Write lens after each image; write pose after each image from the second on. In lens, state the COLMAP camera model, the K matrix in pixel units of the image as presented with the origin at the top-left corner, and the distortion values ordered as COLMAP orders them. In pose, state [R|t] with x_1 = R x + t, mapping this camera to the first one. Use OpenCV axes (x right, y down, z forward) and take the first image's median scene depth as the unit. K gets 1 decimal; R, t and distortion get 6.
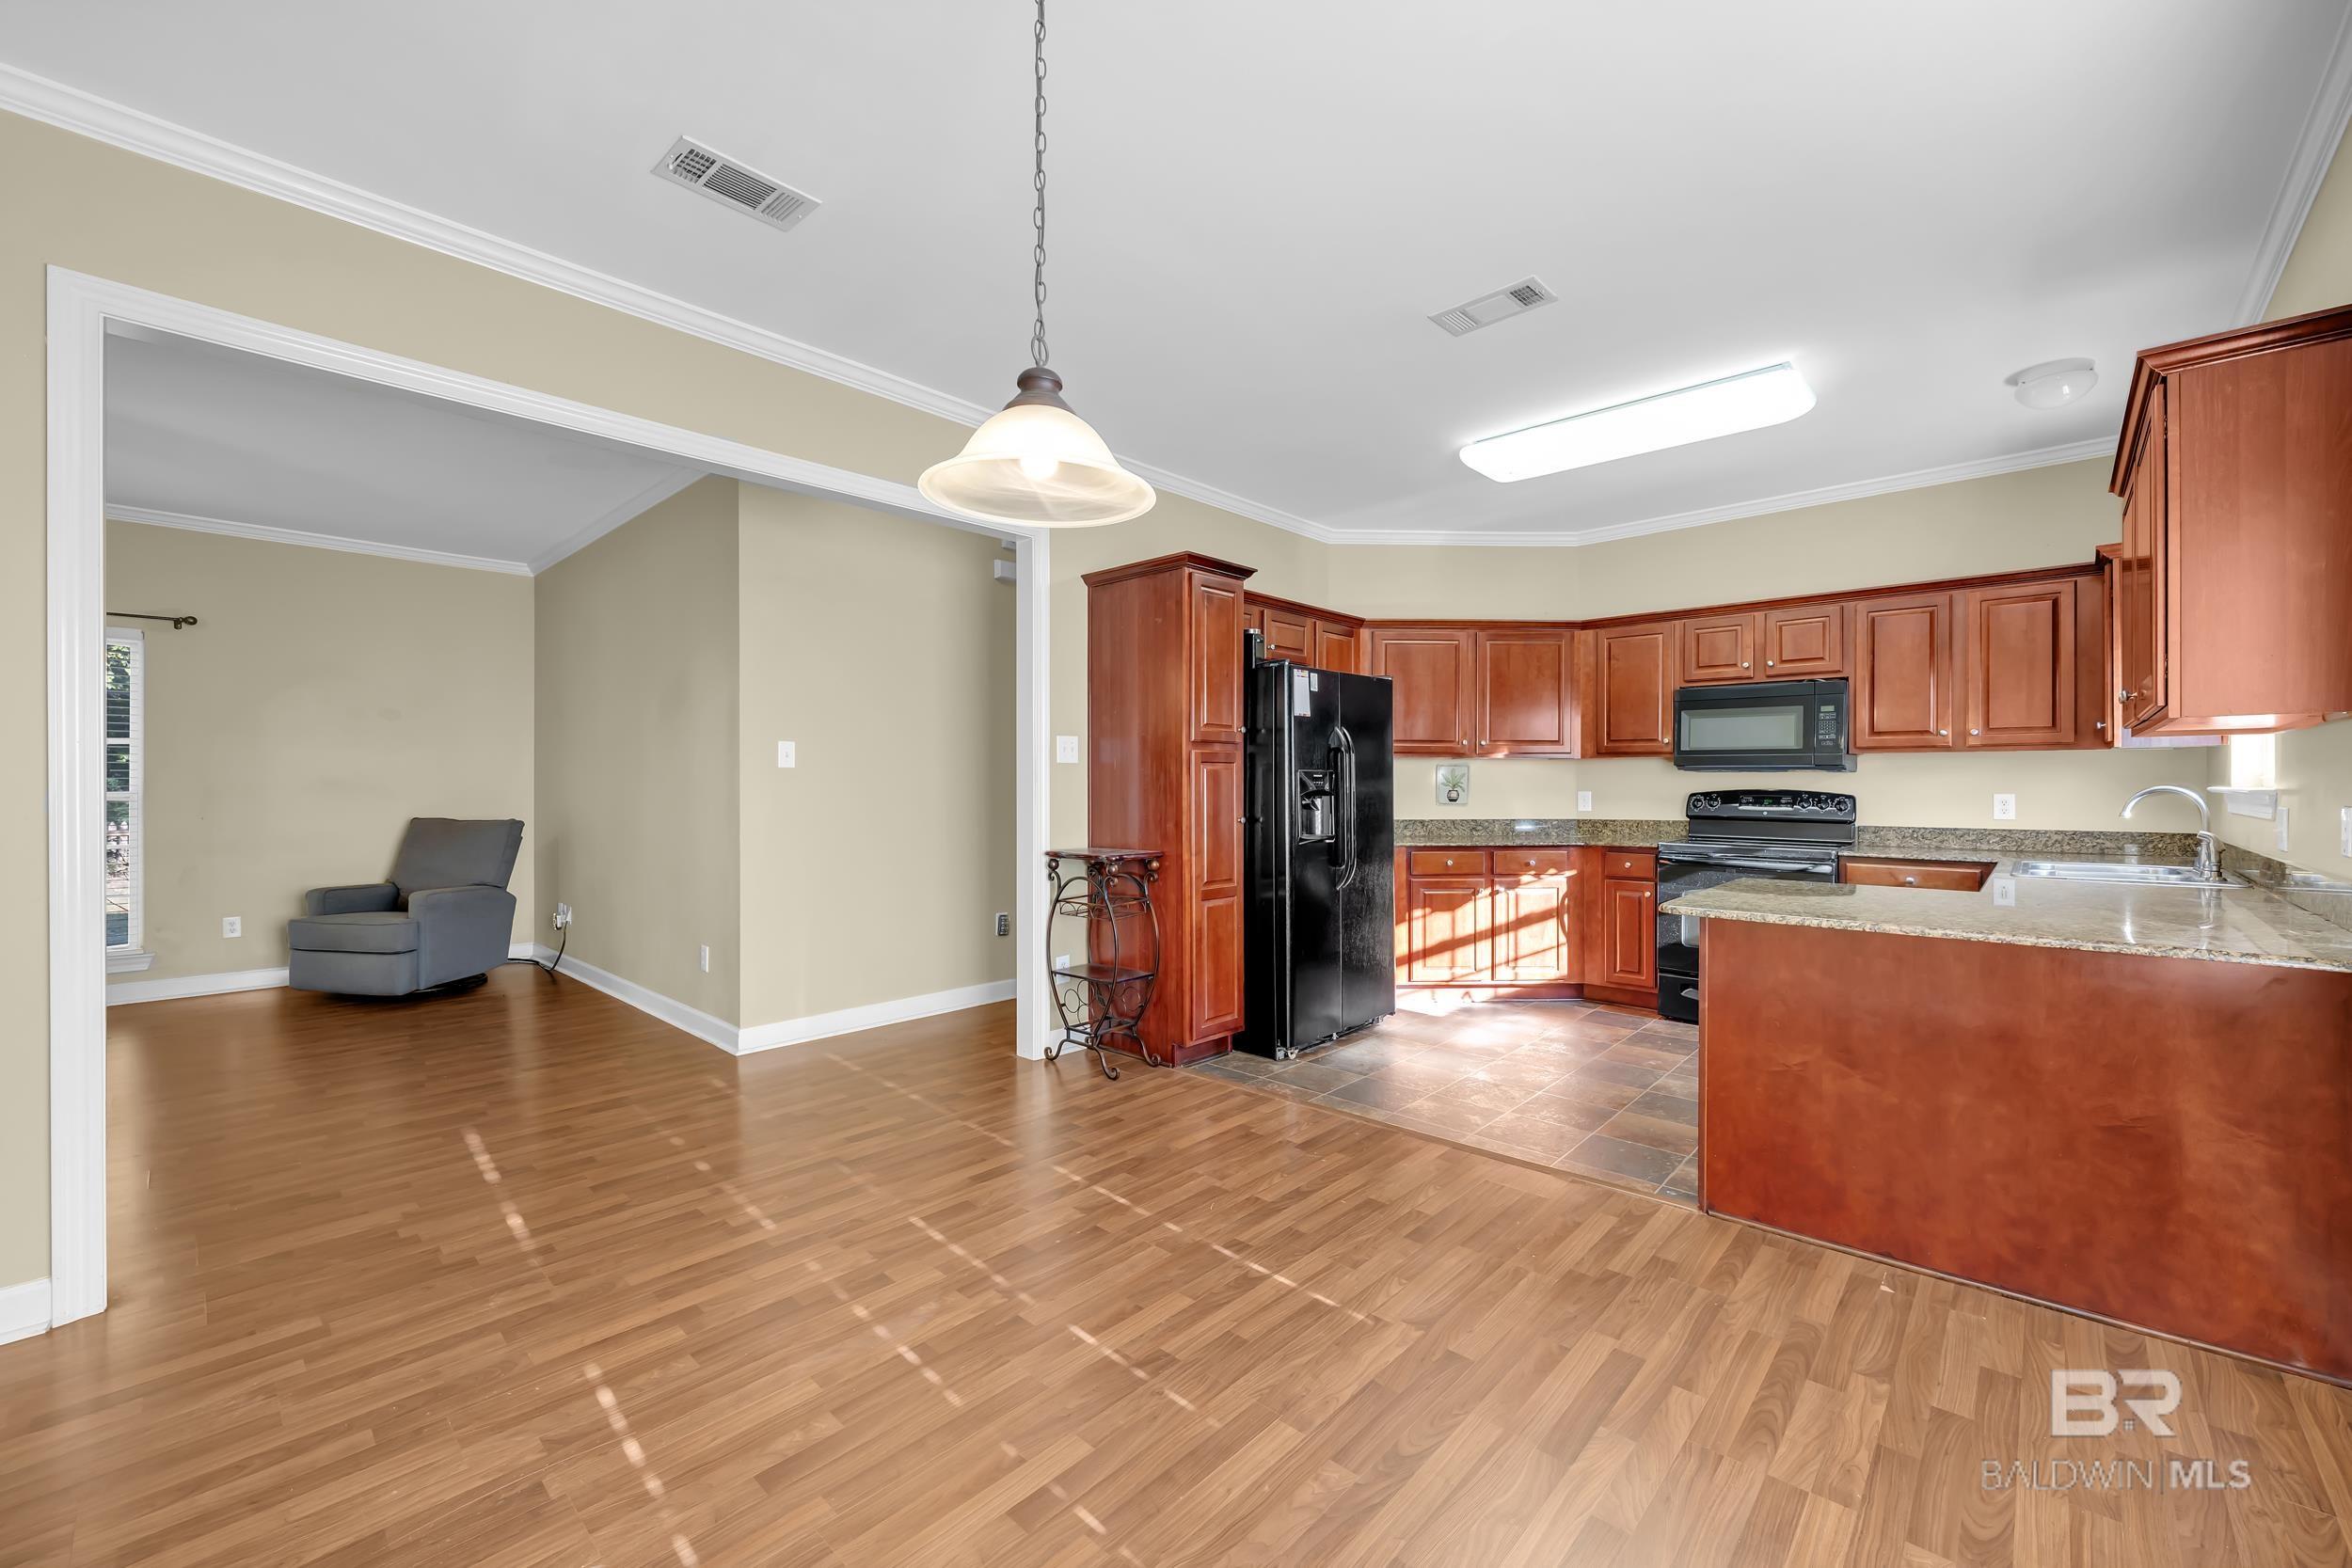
lens RADIAL K [[931.1, 0, 1189.4], [0, 931.1, 782.4], [0, 0, 1]] dist [-0.005938, 0.000156]
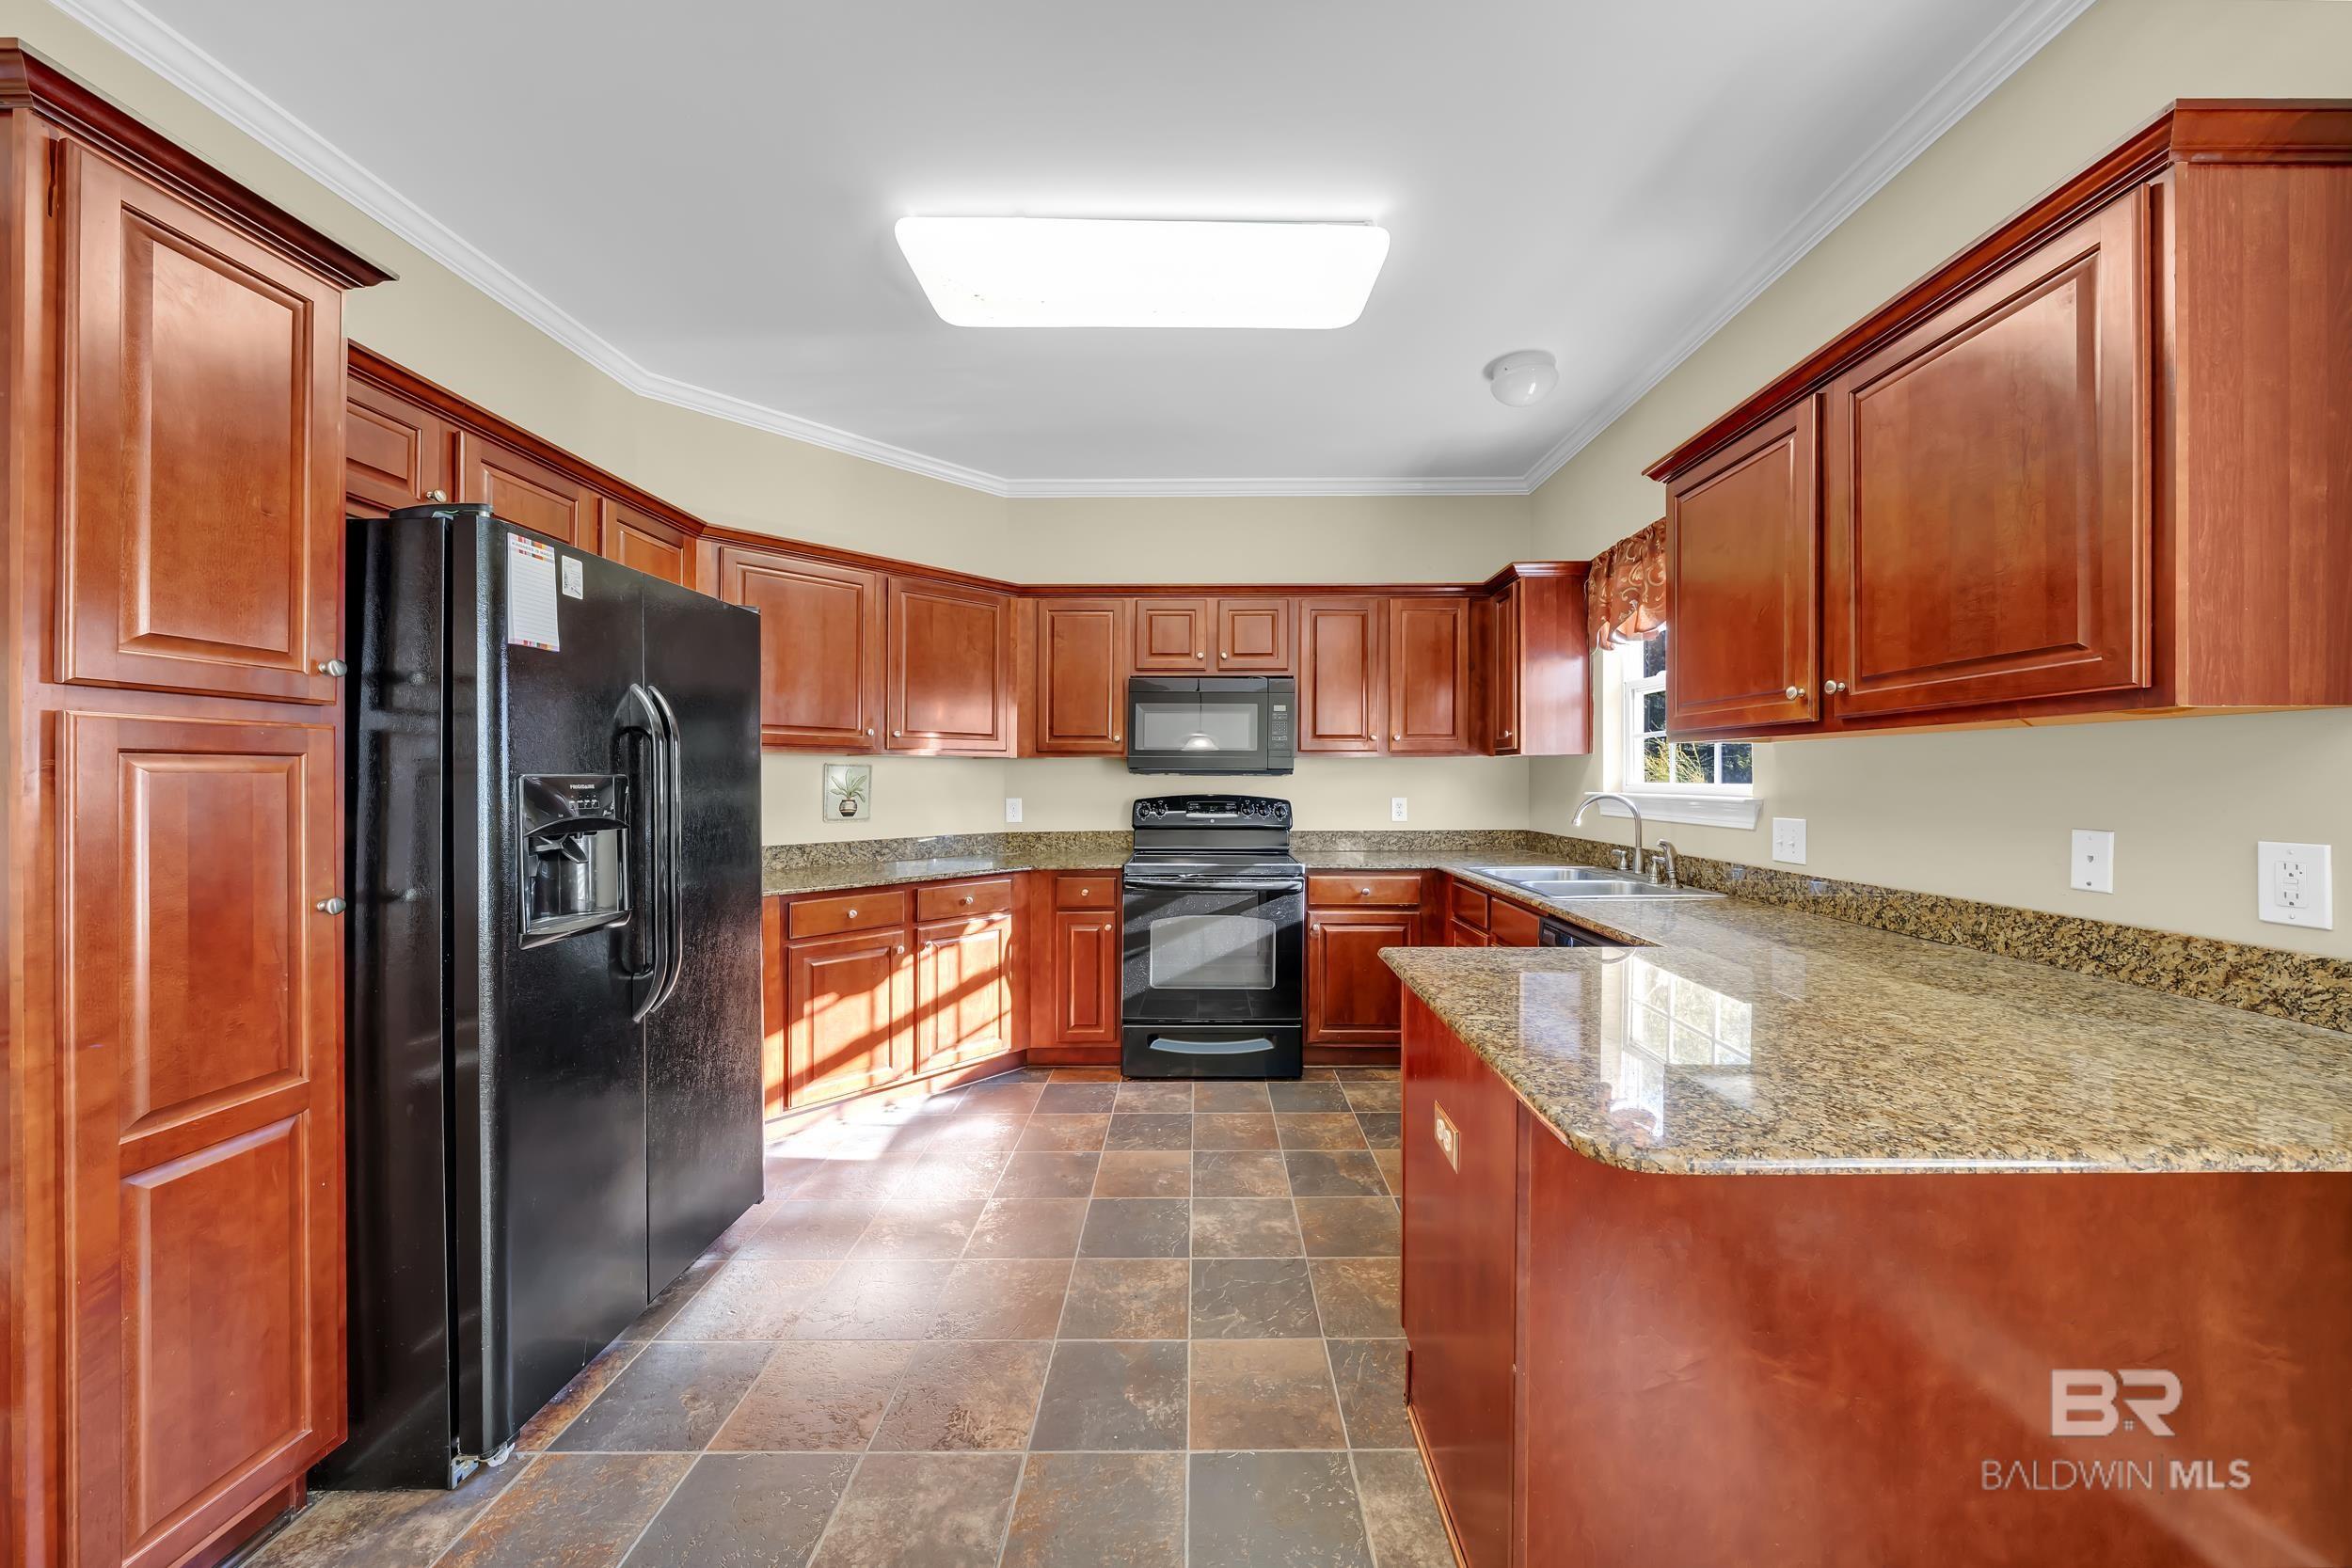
lens RADIAL K [[803.1, 0, 1200.0], [0, 803.1, 777.4], [0, 0, 1]] dist [-0.003450, -0.000057]
pose [[0.740638, 0.000145, 0.671905, 0.100507], [0.000813, 0.999999, -0.001112, -0.010664], [-0.671904, 0.001370, 0.740637, 0.520295]]
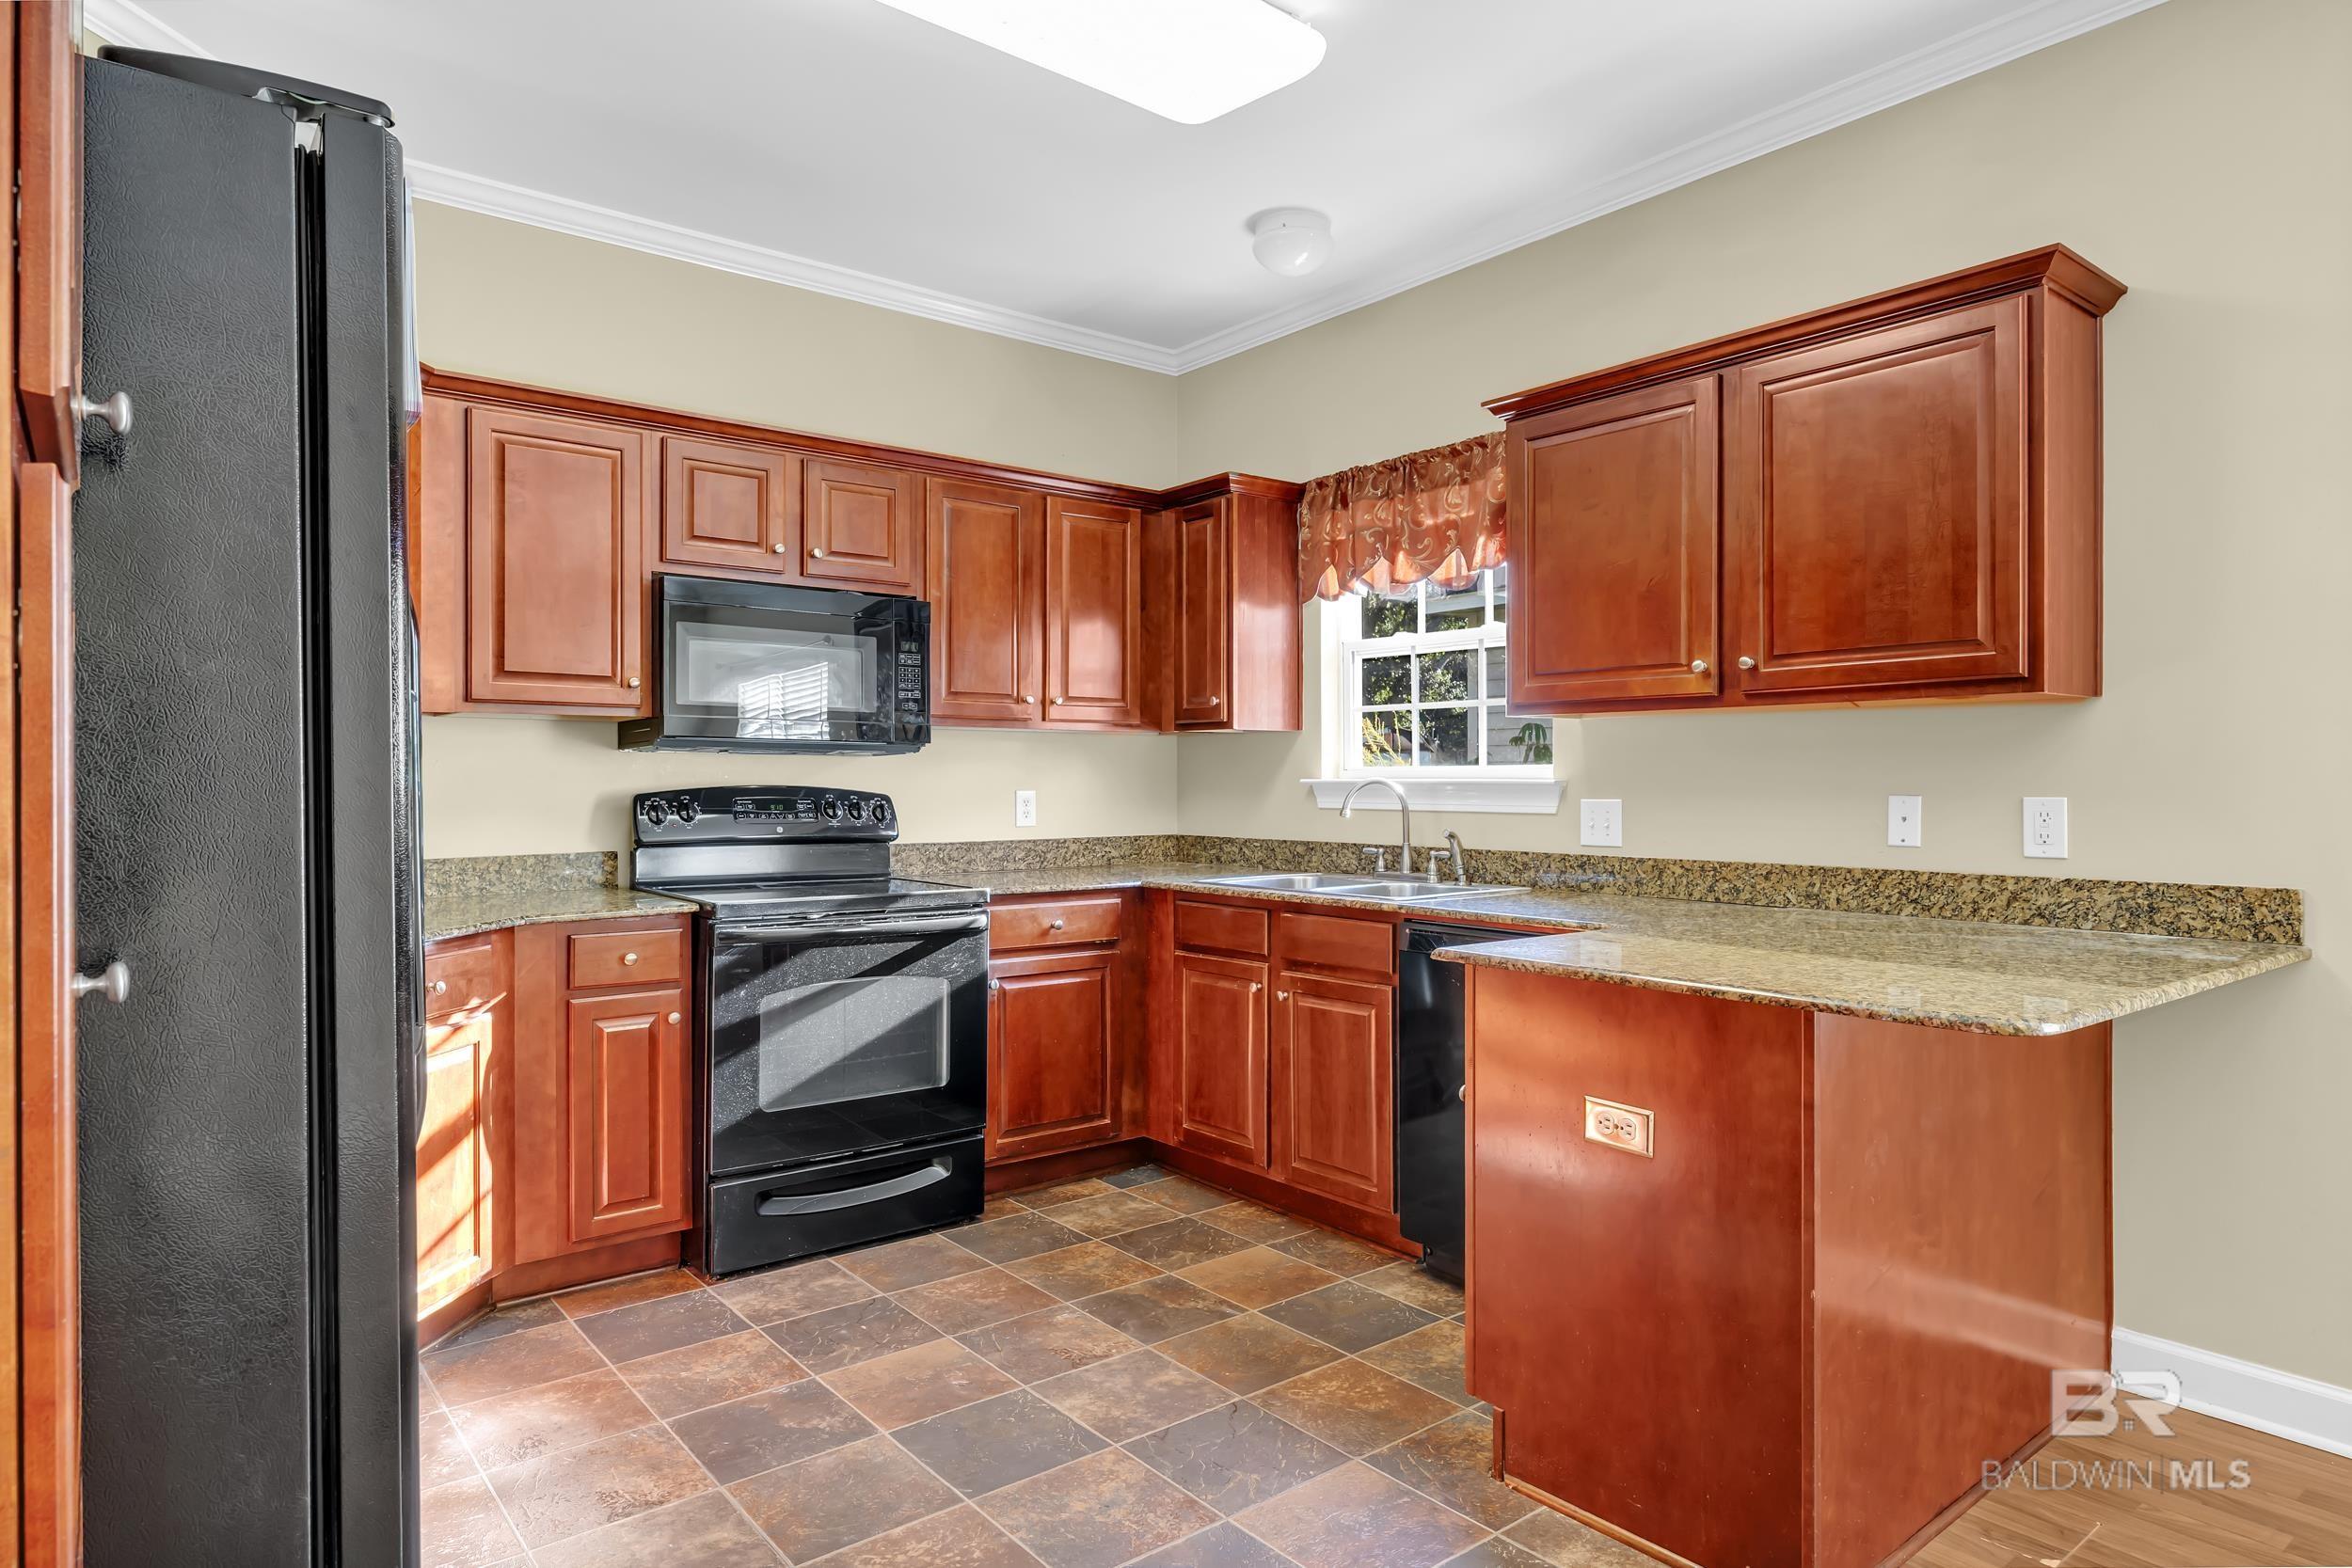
lens RADIAL K [[1363.4, 0, 1181.0], [0, 1363.4, 777.3], [0, 0, 1]] dist [0.005310, -0.004318]
pose [[0.163191, 0.003604, 0.986588, -0.149327], [-0.000991, 0.999993, -0.003489, 0.006606], [-0.986594, -0.000408, 0.163193, 0.784586]]
